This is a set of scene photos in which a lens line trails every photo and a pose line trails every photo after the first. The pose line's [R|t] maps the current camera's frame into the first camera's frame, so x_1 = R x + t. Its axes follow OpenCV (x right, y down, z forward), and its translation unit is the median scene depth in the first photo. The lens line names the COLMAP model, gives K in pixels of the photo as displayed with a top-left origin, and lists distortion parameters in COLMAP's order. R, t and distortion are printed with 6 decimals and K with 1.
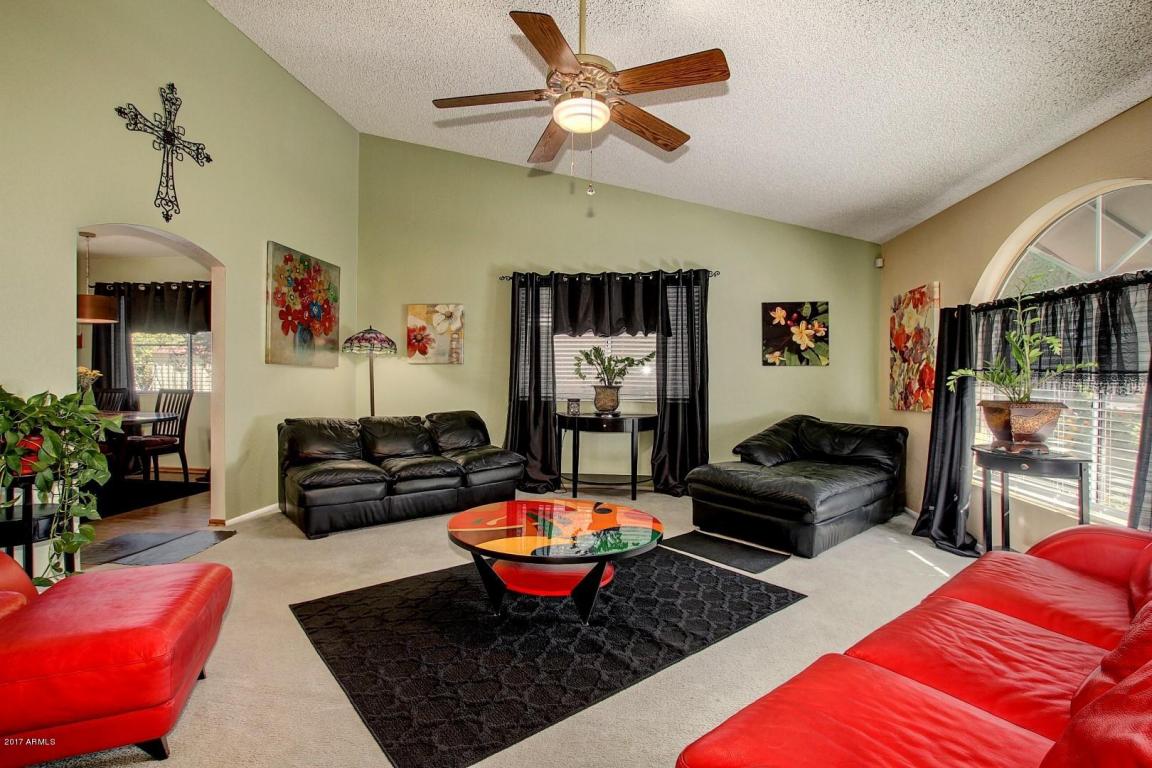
lens RADIAL K [[548.3, 0, 575.7], [0, 548.3, 388.7], [0, 0, 1]] dist [-0.024584, 0.001312]
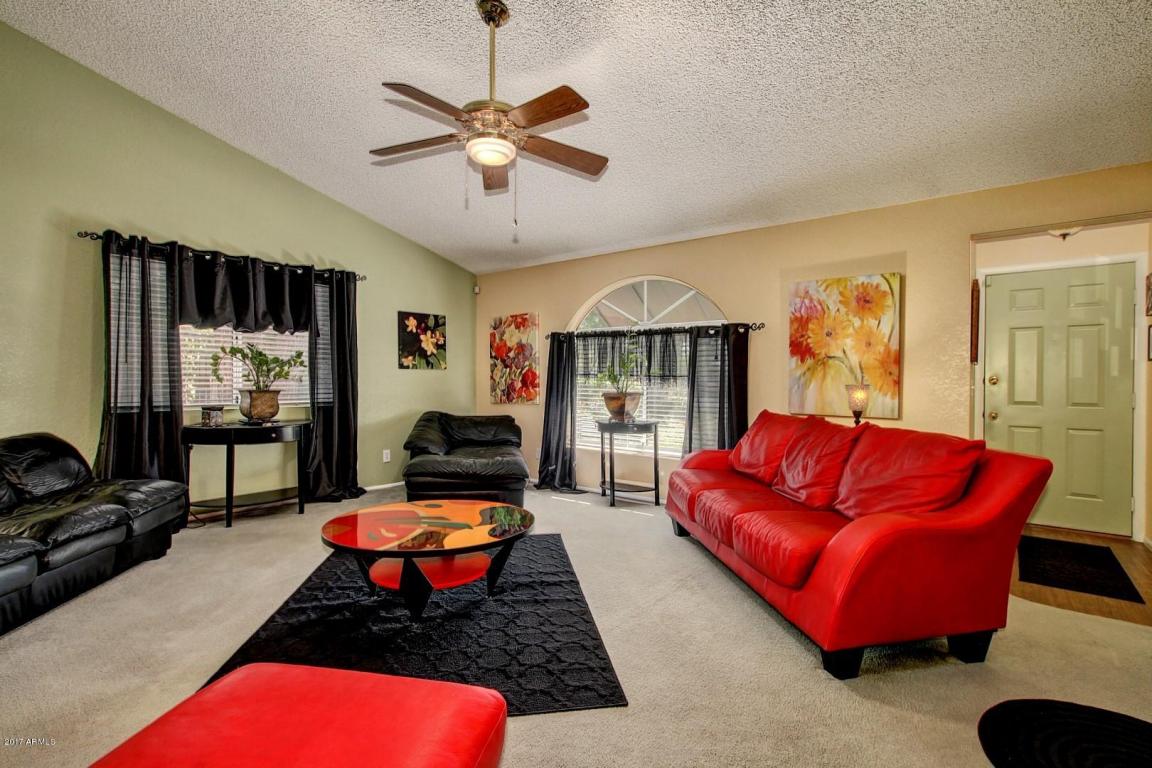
lens RADIAL K [[555.7, 0, 578.2], [0, 555.7, 386.5], [0, 0, 1]] dist [0.004439, 0.001049]
pose [[0.509210, -0.014767, 0.860516, -0.443368], [0.019573, 0.999793, 0.005575, -0.004993], [-0.860420, 0.014004, 0.509393, 0.123271]]
